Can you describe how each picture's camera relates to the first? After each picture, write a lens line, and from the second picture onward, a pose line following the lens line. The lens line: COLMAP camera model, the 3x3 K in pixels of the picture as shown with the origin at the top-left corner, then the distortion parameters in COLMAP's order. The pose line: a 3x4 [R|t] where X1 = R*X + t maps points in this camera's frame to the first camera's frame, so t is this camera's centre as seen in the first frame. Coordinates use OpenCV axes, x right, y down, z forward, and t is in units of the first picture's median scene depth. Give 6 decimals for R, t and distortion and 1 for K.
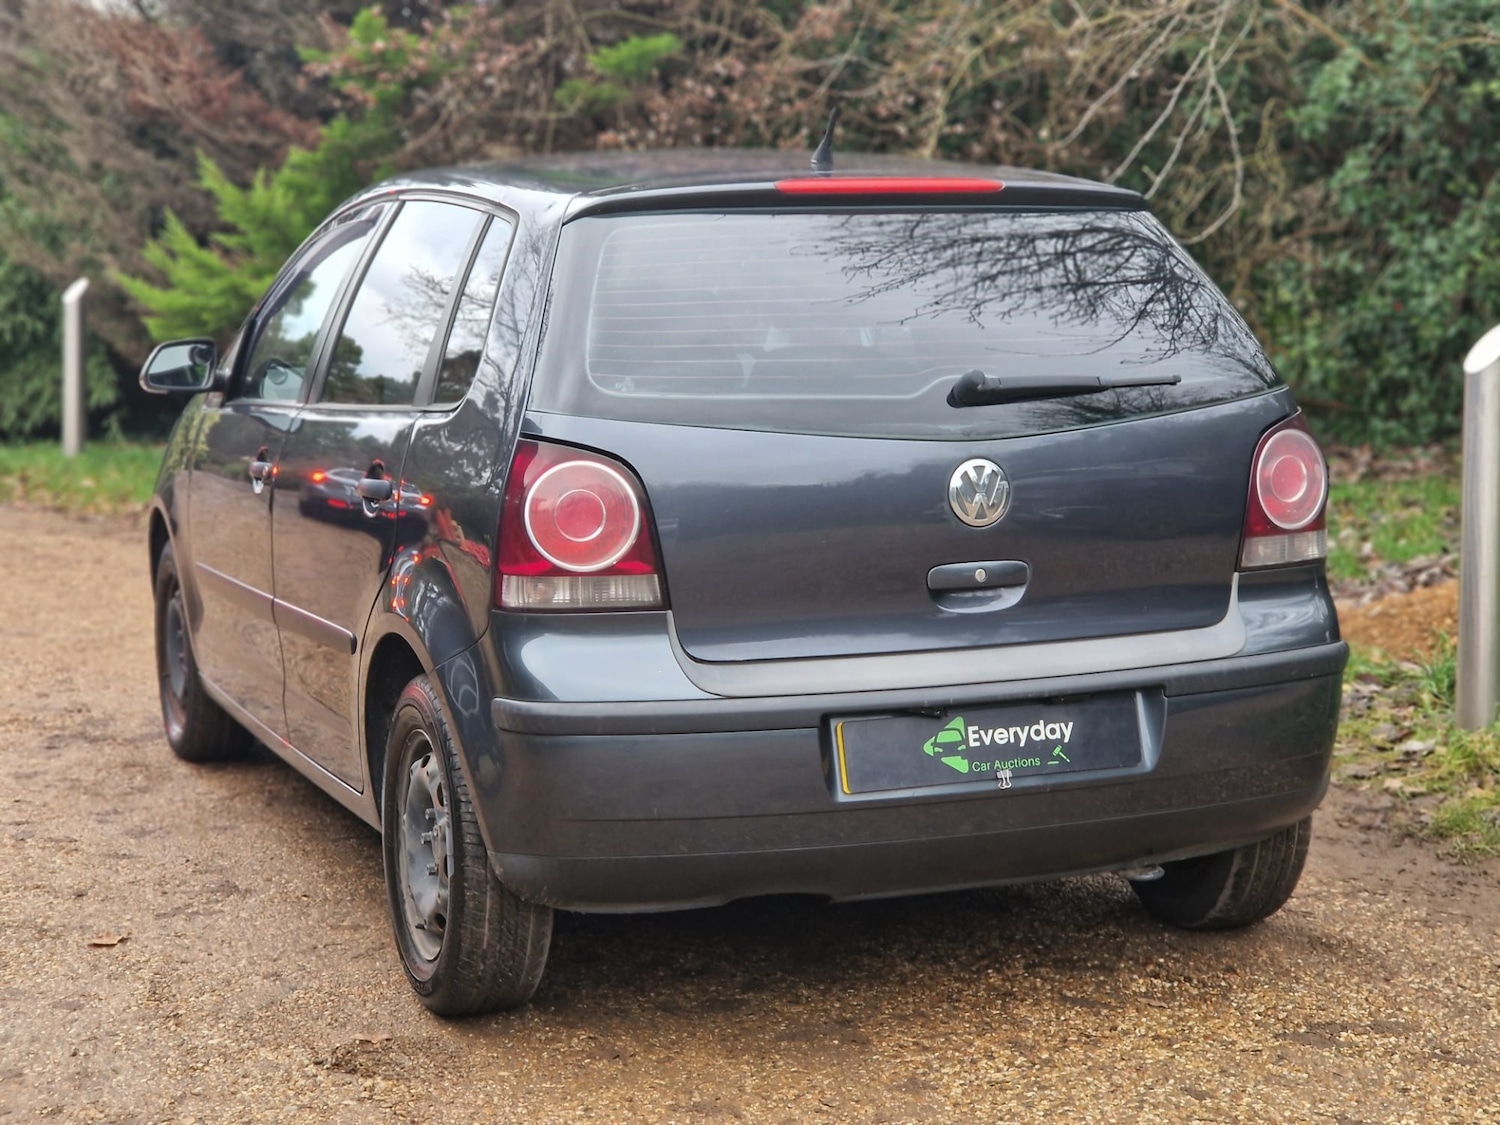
lens RADIAL K [[2814.3, 0, 851.5], [0, 2814.3, 567.9], [0, 0, 1]] dist [0.056594, 0.101825]
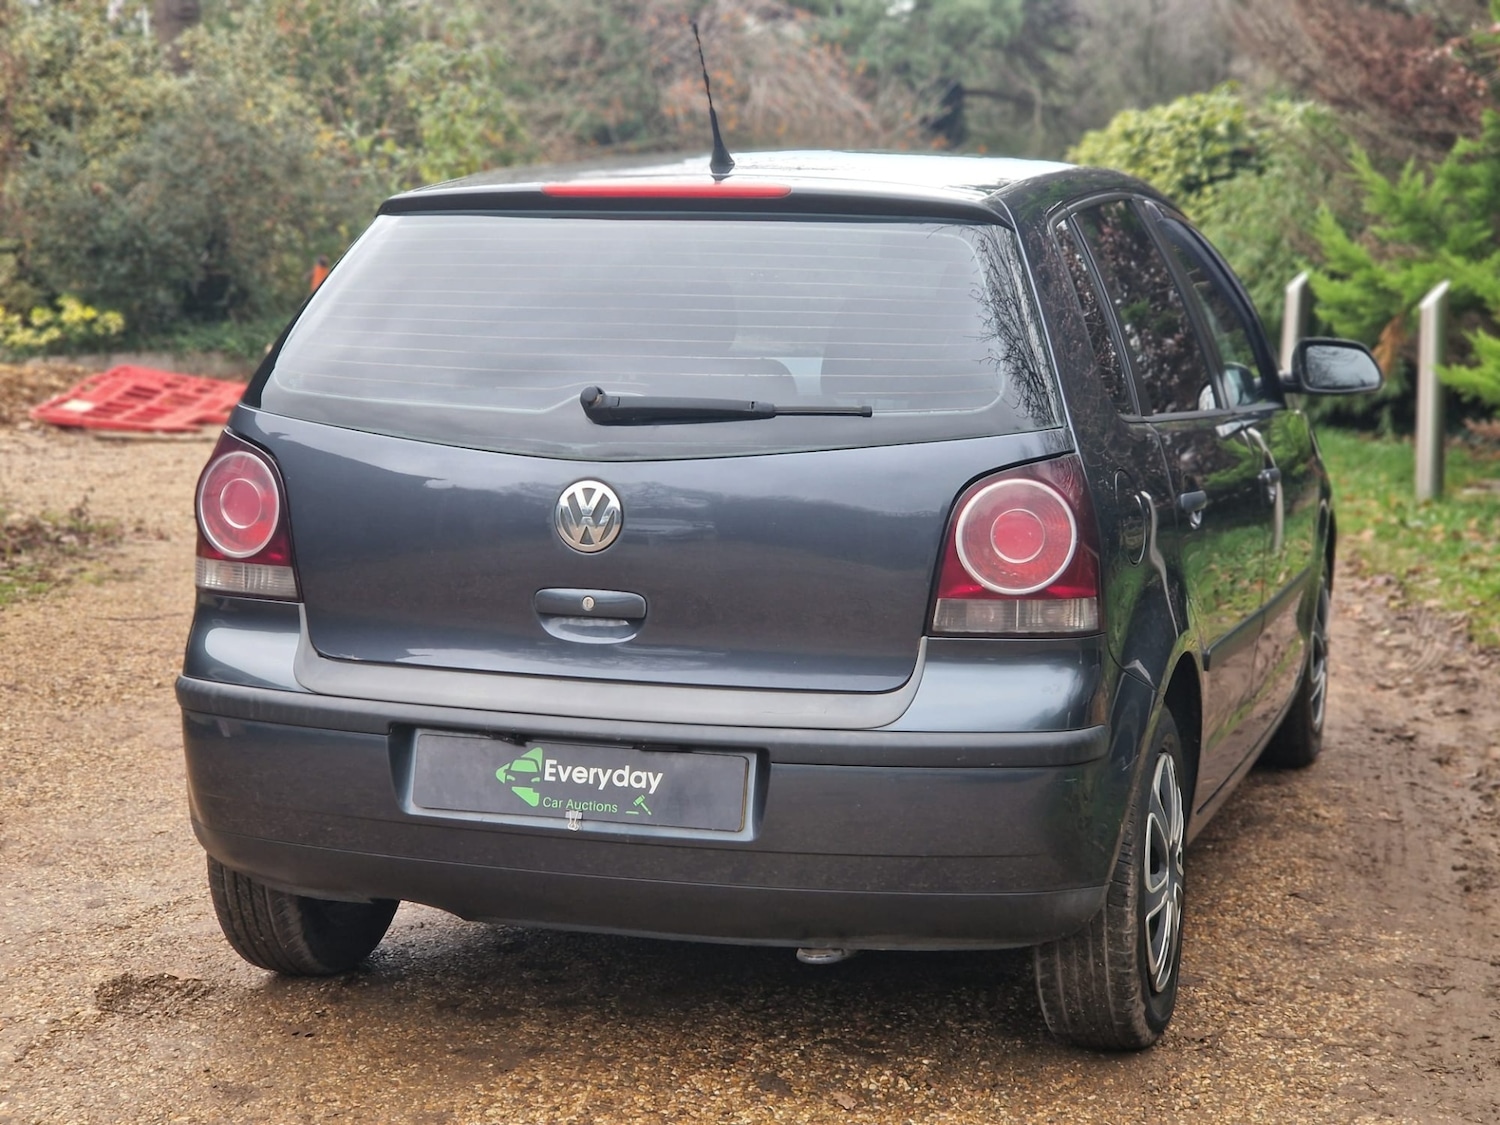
lens RADIAL K [[2816.2, 0, 836.1], [0, 2816.2, 592.7], [0, 0, 1]] dist [0.046342, 0.117006]
pose [[0.783040, 0.110914, -0.612003, 0.632875], [-0.102843, 0.993516, 0.048472, -0.050752], [0.613411, 0.024984, 0.789369, 0.278487]]
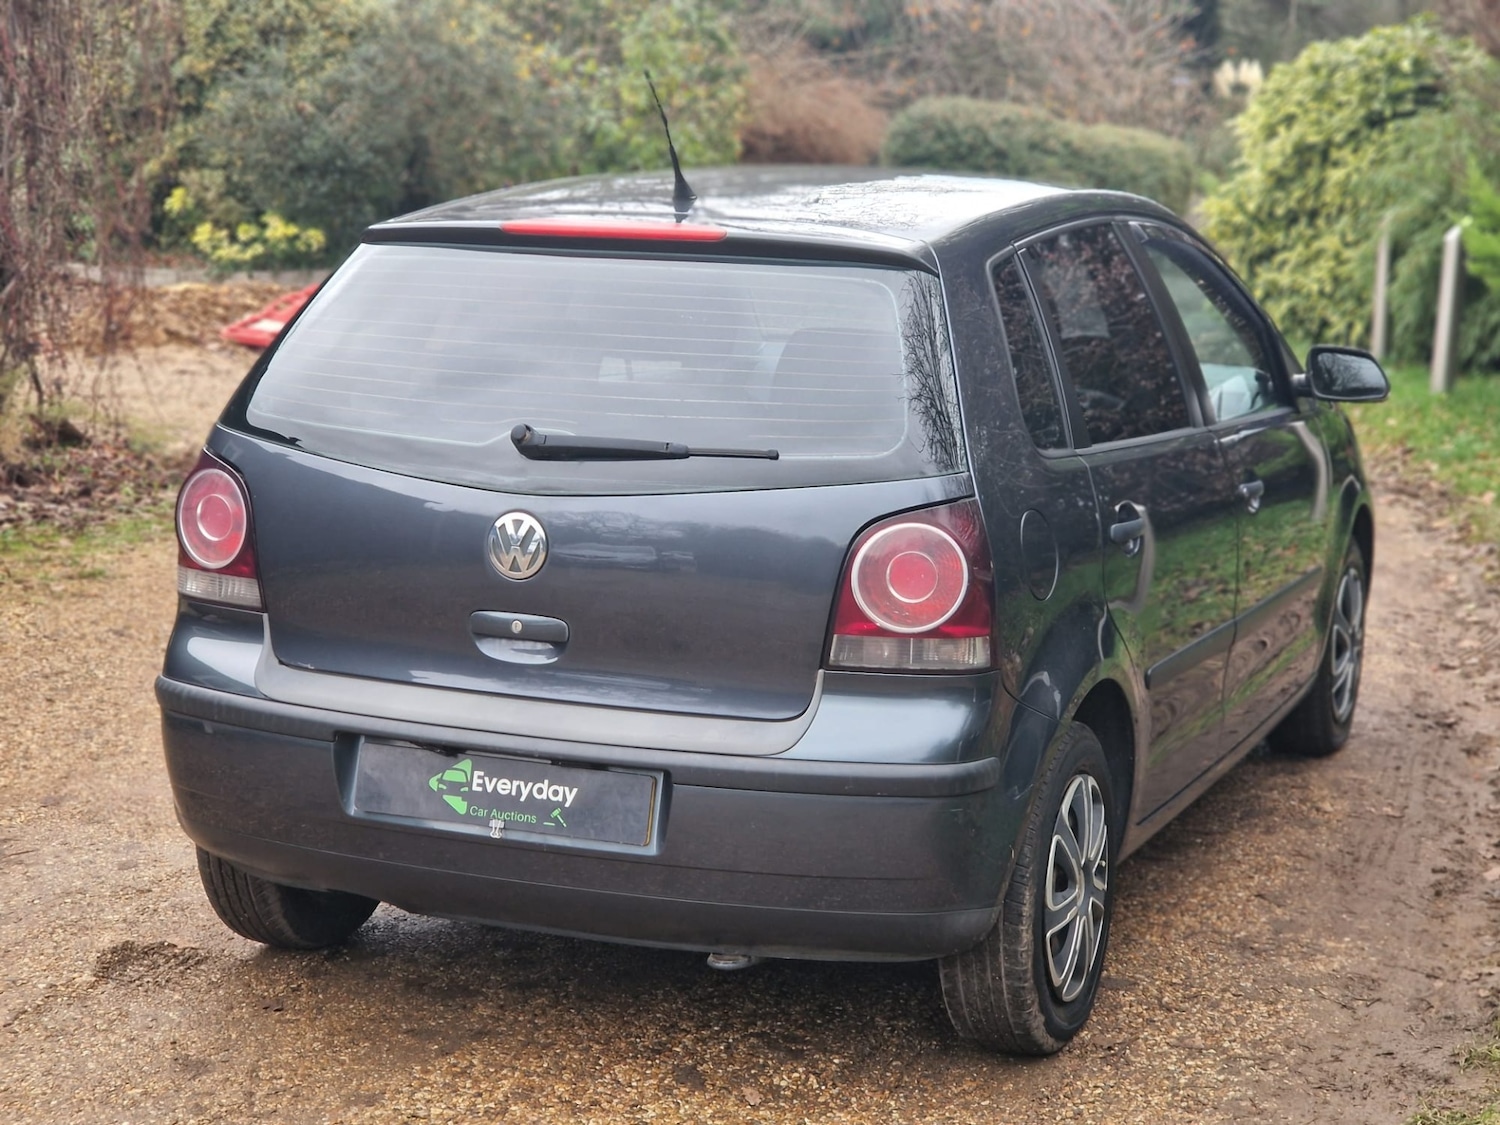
lens RADIAL K [[2817.5, 0, 858.7], [0, 2817.5, 592.7], [0, 0, 1]] dist [0.058118, 0.052745]
pose [[0.727489, 0.154386, -0.668525, 0.742389], [-0.122521, 0.987926, 0.094820, -0.110343], [0.675092, 0.012928, 0.737620, 0.308738]]
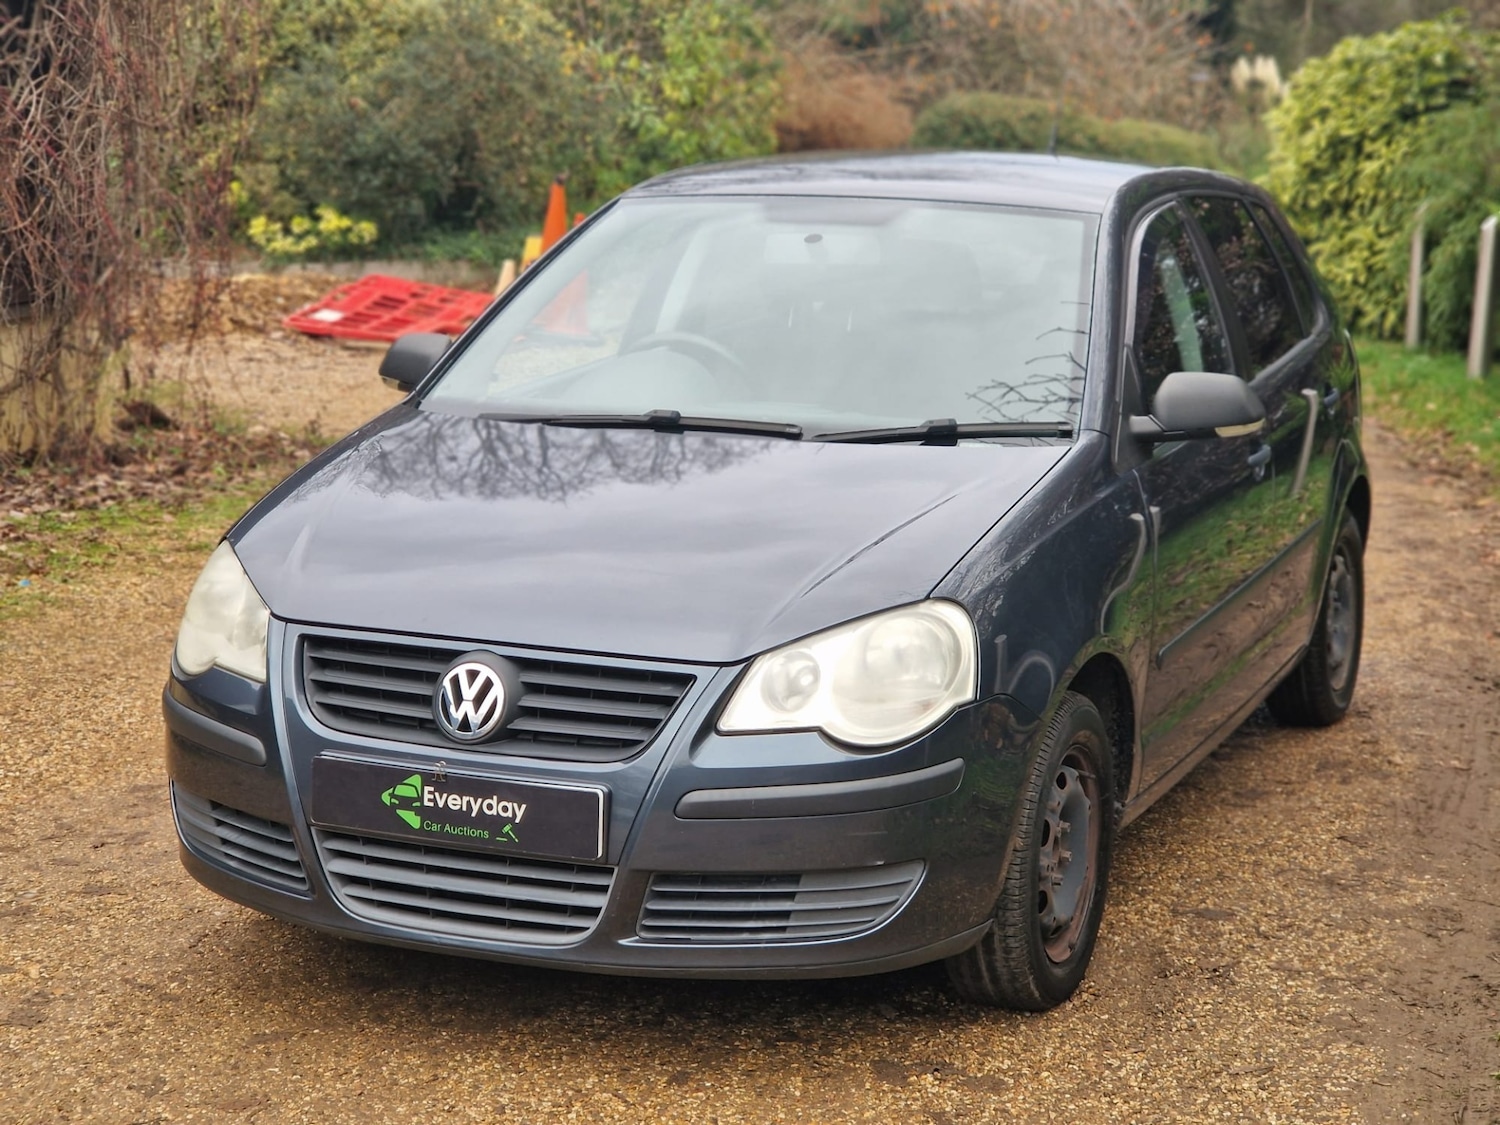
lens RADIAL K [[2814.3, 0, 851.5], [0, 2814.3, 567.9], [0, 0, 1]] dist [0.056594, 0.101825]
pose [[0.722918, 0.149626, -0.674539, 0.764688], [-0.121987, 0.988574, 0.088549, -0.096679], [0.680080, 0.018272, 0.732910, 0.225048]]
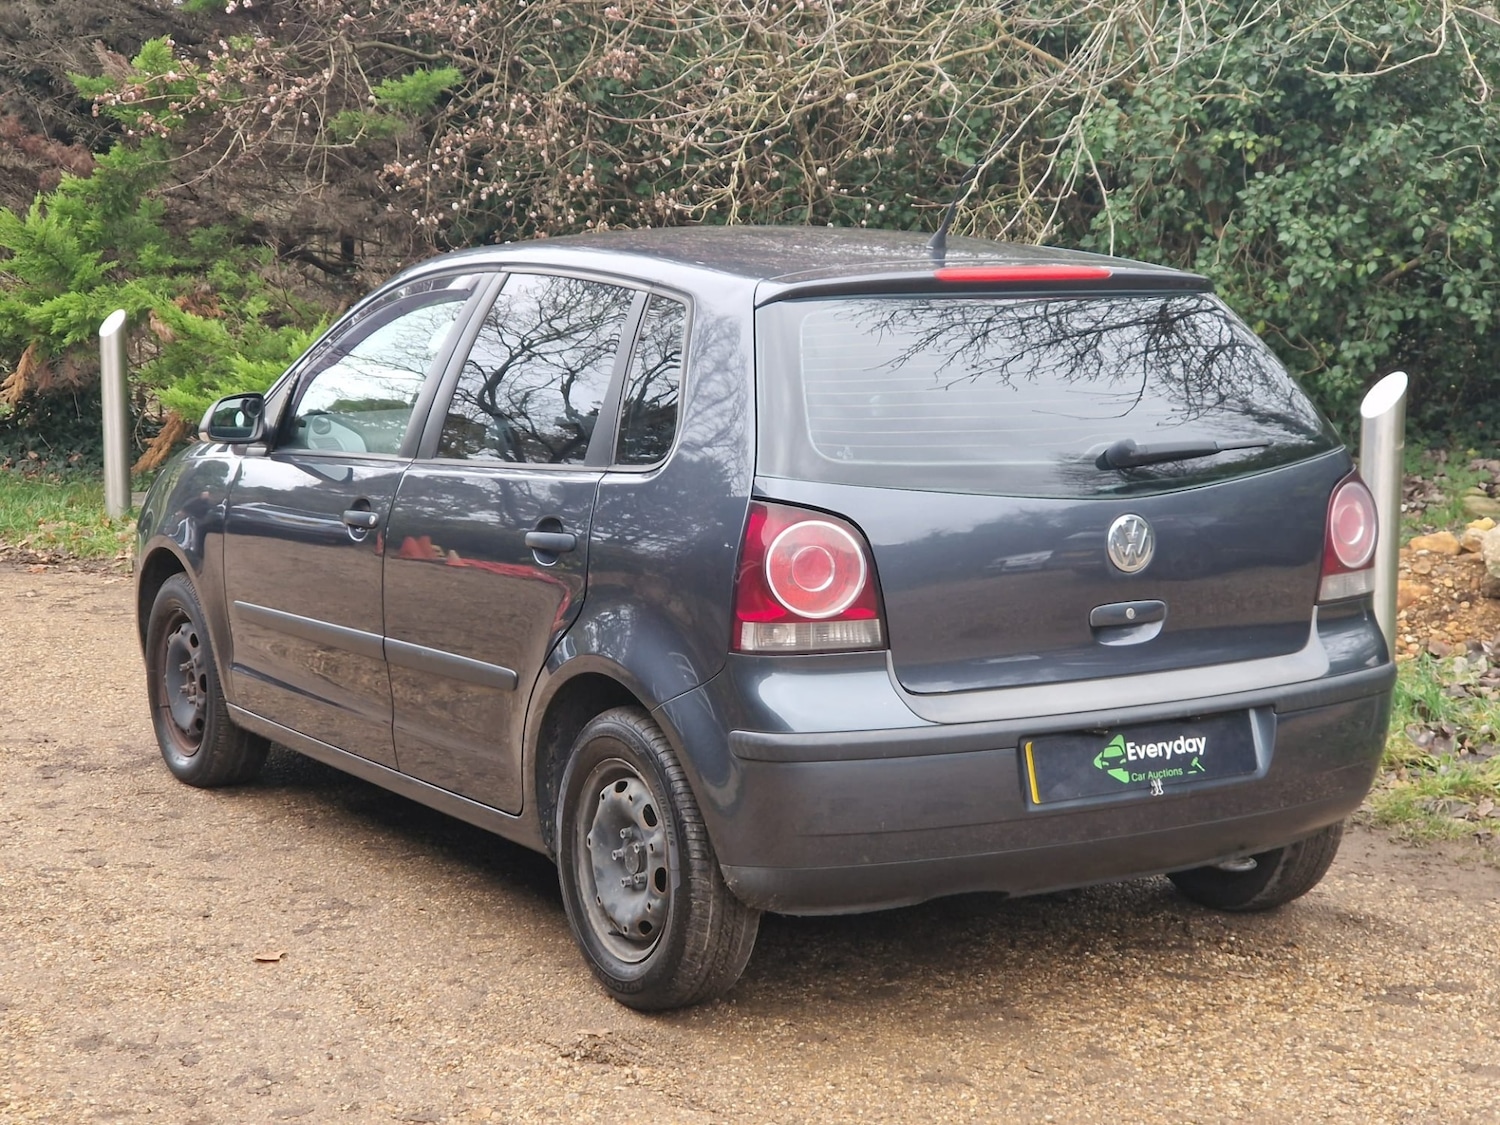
lens RADIAL K [[2814.3, 0, 851.5], [0, 2814.3, 567.9], [0, 0, 1]] dist [0.056594, 0.101825]
pose [[0.984403, -0.014200, 0.175355, -0.249482], [0.013672, 0.999898, 0.004219, -0.020605], [-0.175397, -0.001756, 0.984496, -0.115967]]
